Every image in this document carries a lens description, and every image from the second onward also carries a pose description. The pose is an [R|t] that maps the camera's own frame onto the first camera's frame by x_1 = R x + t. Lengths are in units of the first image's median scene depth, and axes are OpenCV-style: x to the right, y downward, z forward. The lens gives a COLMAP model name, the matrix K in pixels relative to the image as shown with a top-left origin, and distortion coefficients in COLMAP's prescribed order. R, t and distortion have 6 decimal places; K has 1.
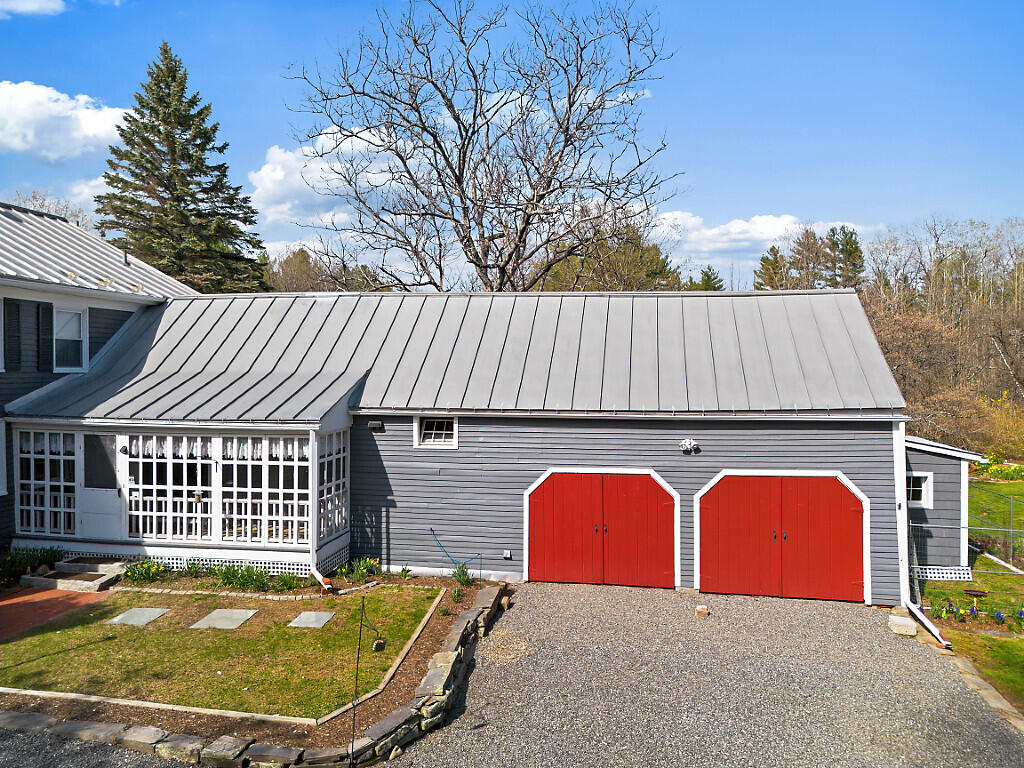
lens RADIAL K [[737.3, 0, 517.5], [0, 737.3, 381.9], [0, 0, 1]] dist [0.064507, -0.056288]
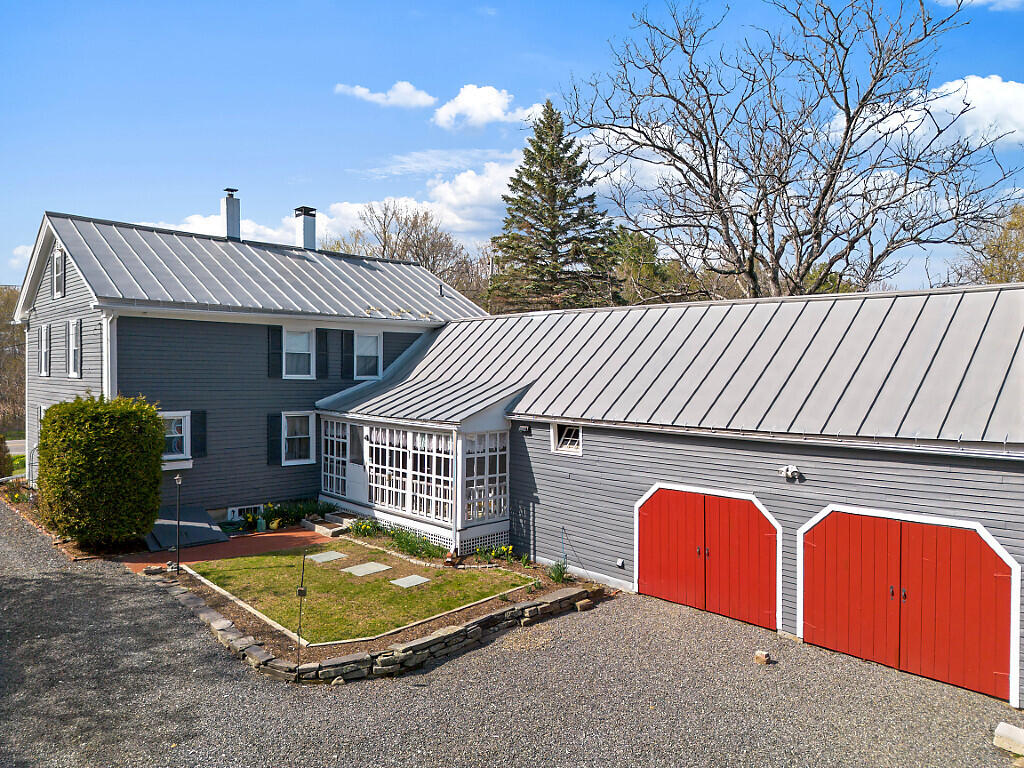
lens RADIAL K [[737.3, 0, 509.4], [0, 737.3, 377.2], [0, 0, 1]] dist [0.064507, -0.056288]
pose [[0.790631, 0.011049, -0.612193, 0.507511], [-0.017722, 0.999831, -0.004842, -0.016735], [0.612036, 0.014678, 0.790694, 0.092461]]
